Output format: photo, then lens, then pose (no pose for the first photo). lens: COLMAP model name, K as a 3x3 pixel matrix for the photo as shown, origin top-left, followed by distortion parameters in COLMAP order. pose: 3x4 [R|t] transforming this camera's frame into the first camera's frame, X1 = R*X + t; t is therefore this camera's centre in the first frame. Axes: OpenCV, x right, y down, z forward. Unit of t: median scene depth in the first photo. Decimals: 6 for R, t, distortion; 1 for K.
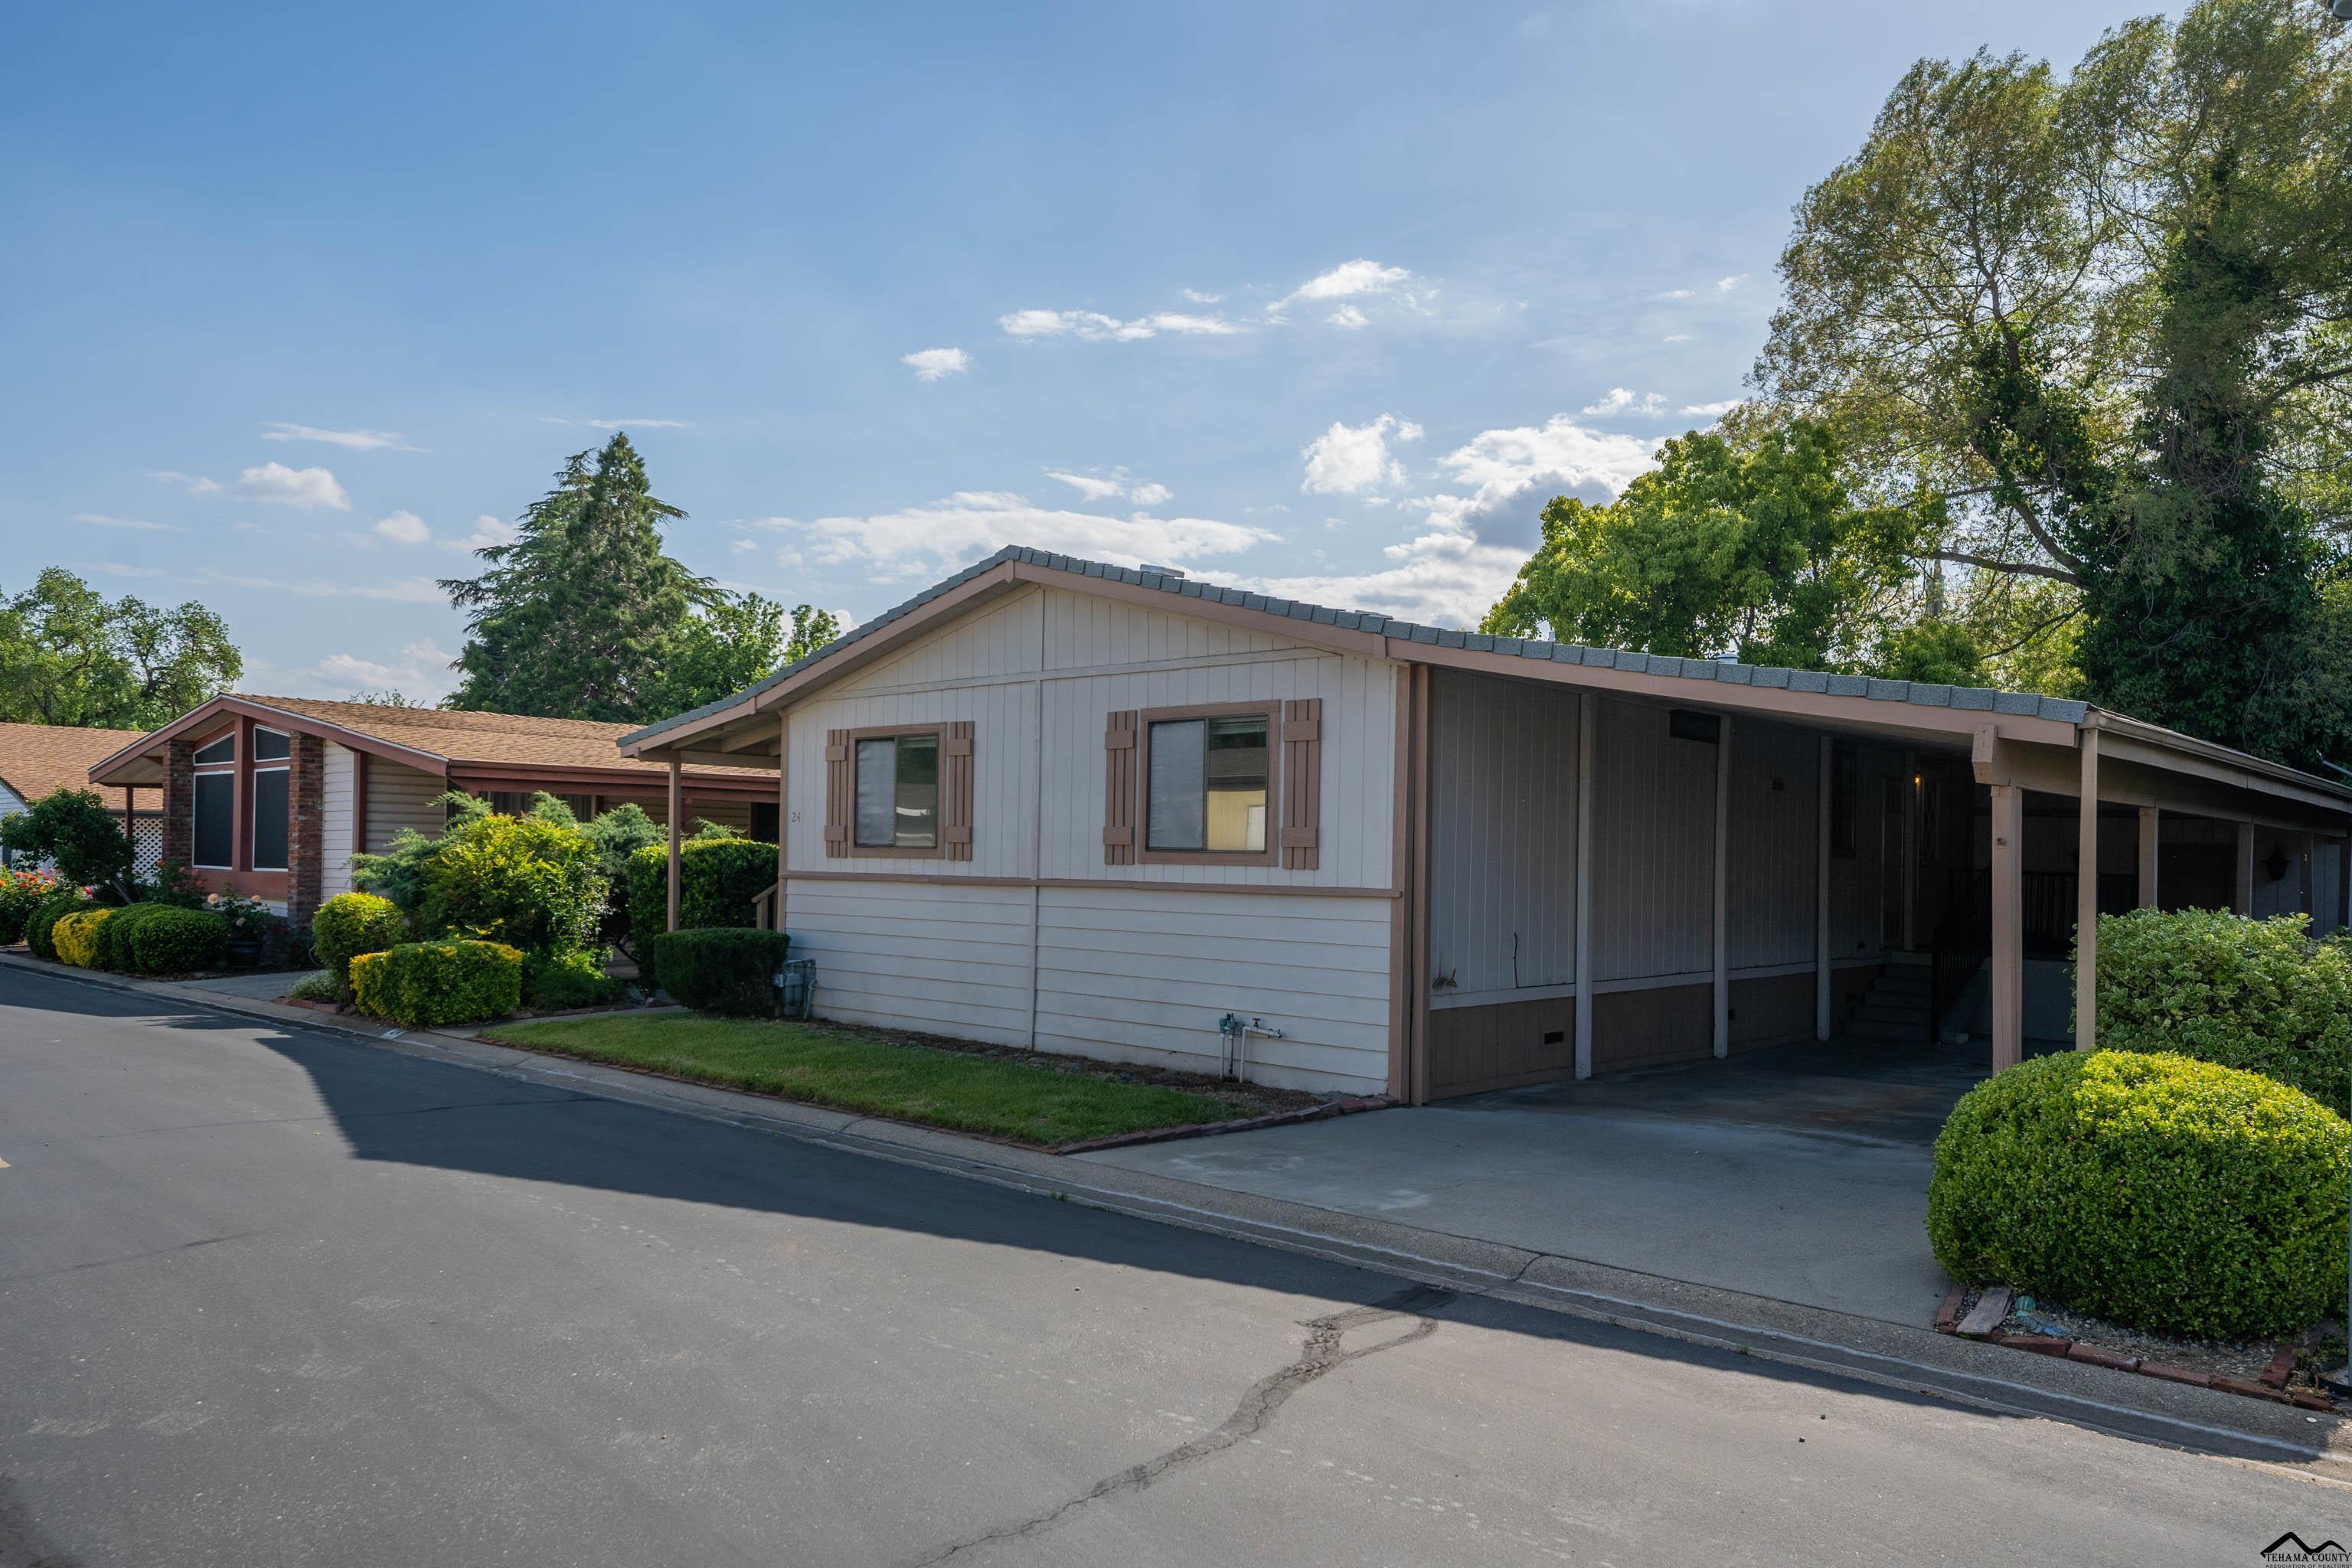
lens RADIAL K [[1613.0, 0, 1156.2], [0, 1613.0, 824.6], [0, 0, 1]] dist [0.029348, -0.002637]
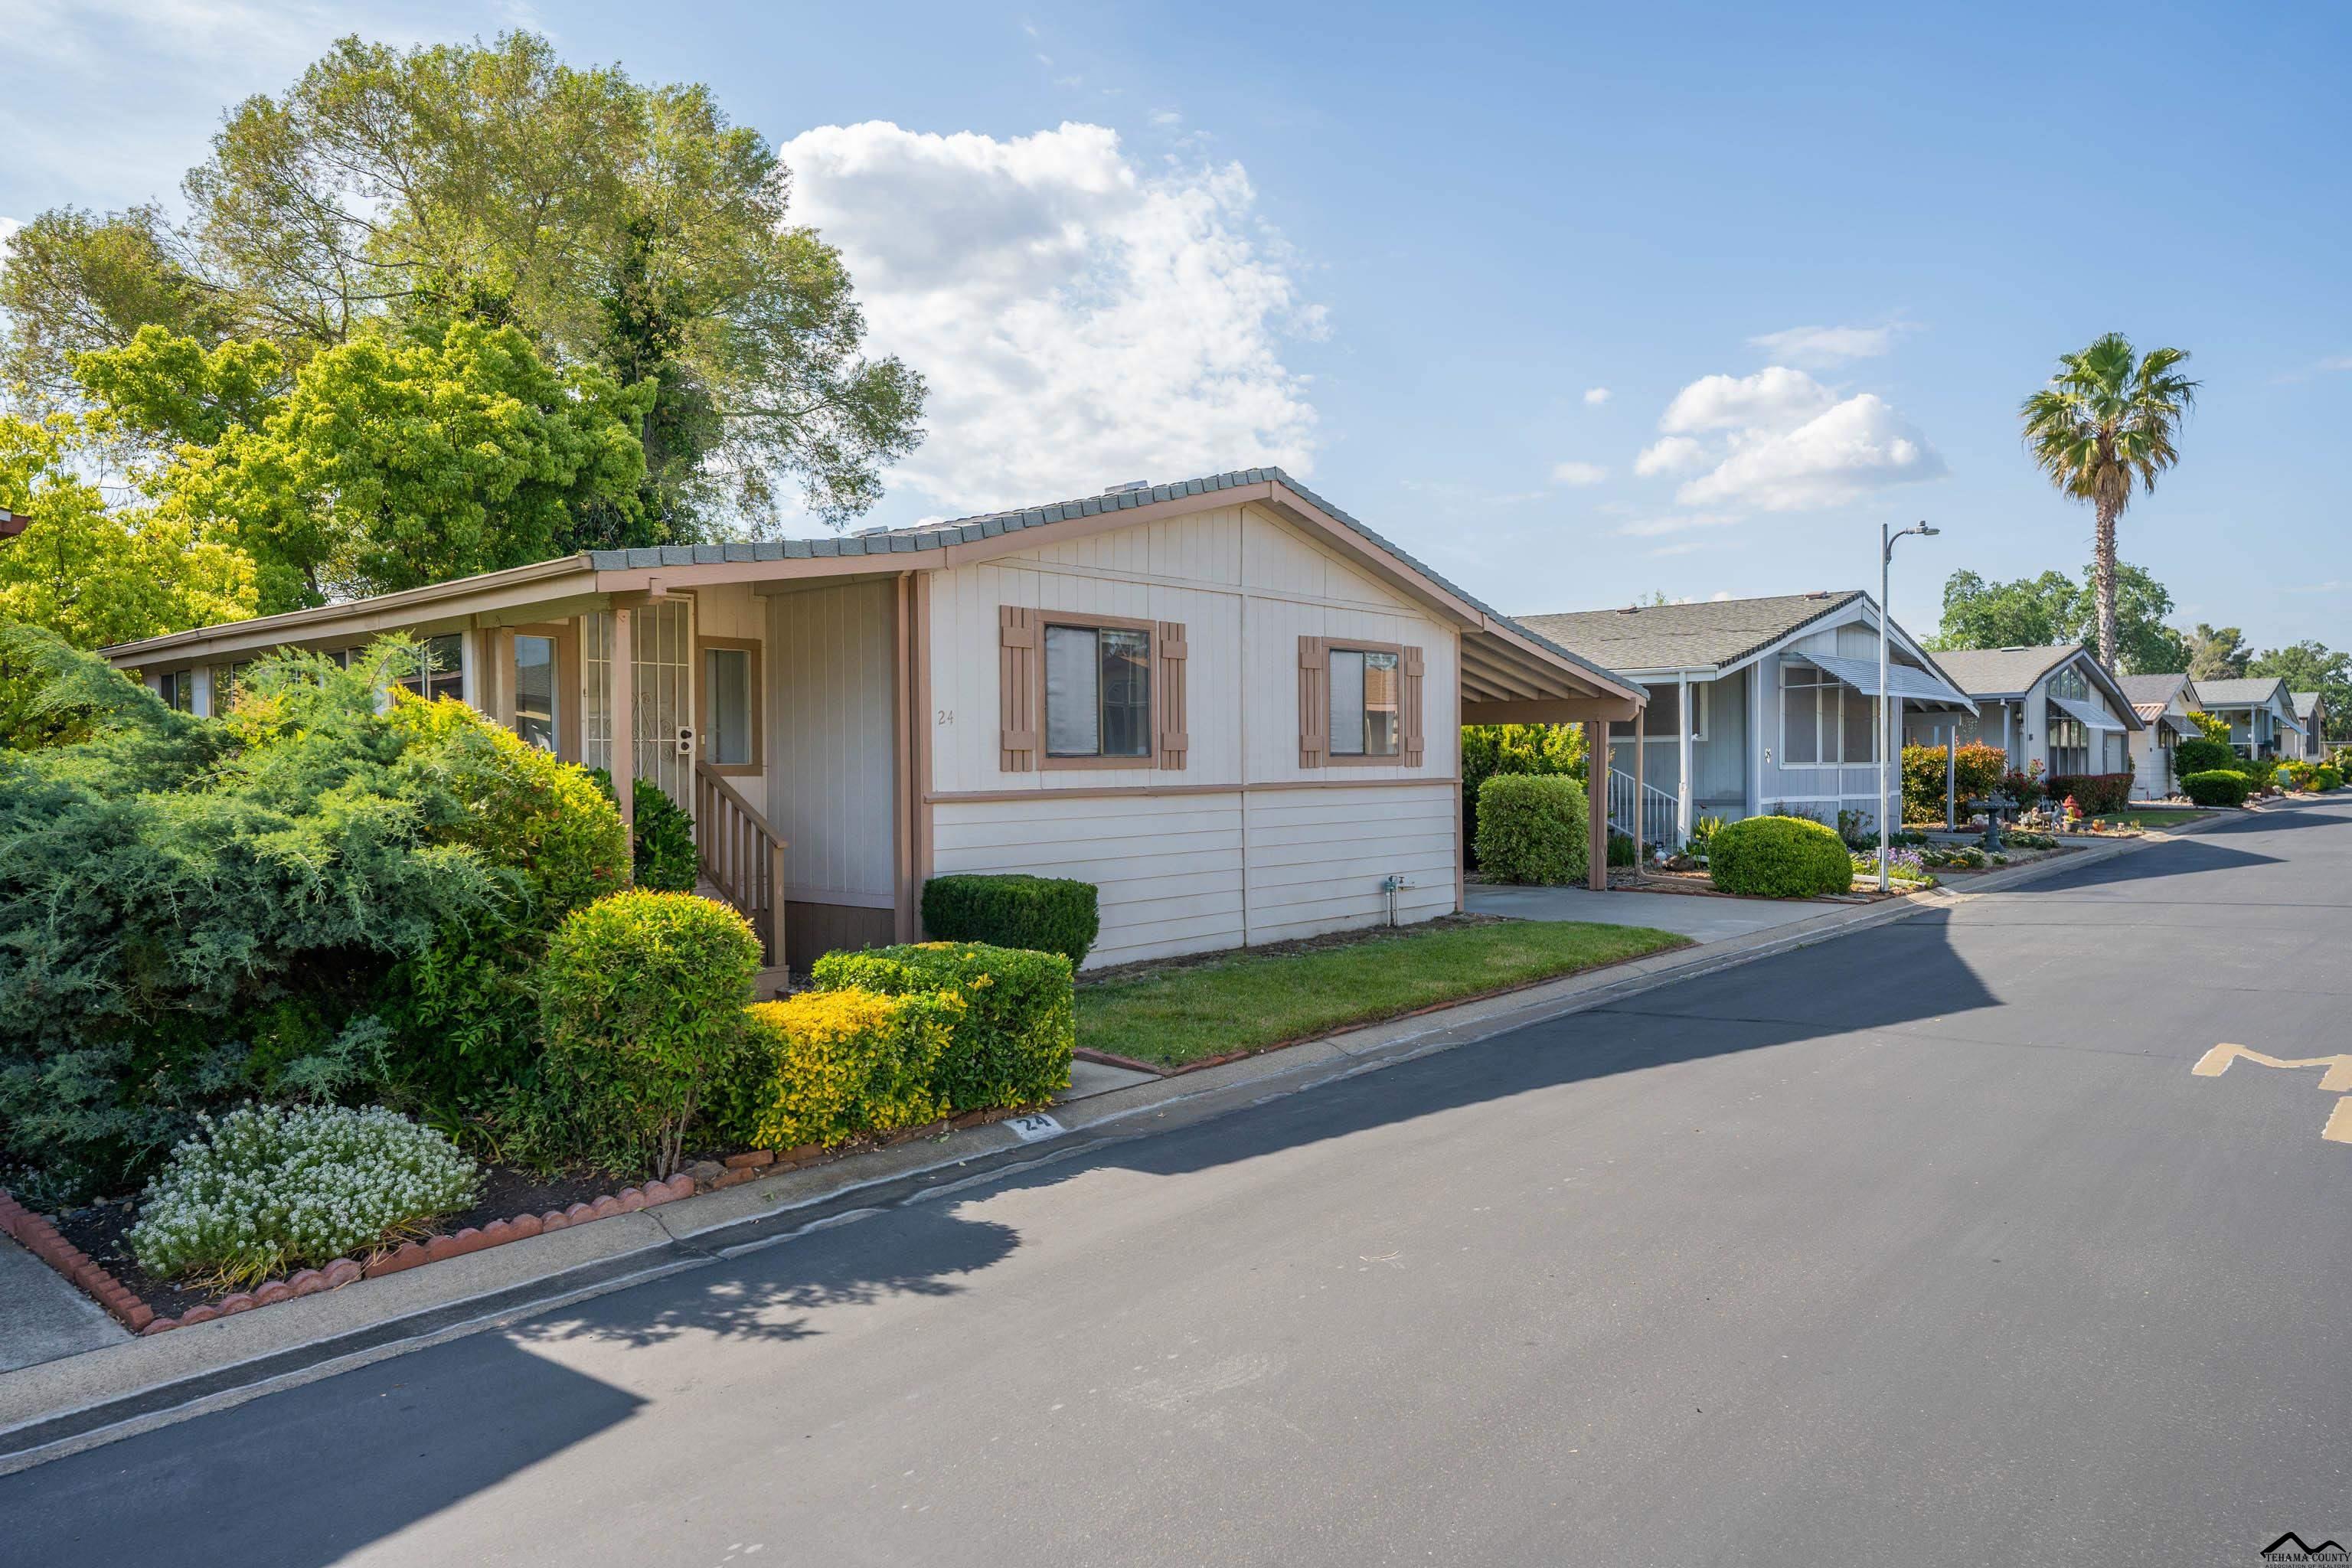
lens RADIAL K [[1613.0, 0, 1178.1], [0, 1613.0, 781.4], [0, 0, 1]] dist [0.029348, -0.002637]
pose [[-0.063567, -0.028501, 0.997571, -1.103043], [-0.011981, 0.999542, 0.027794, 0.003030], [-0.997906, -0.010185, -0.063879, 1.094810]]
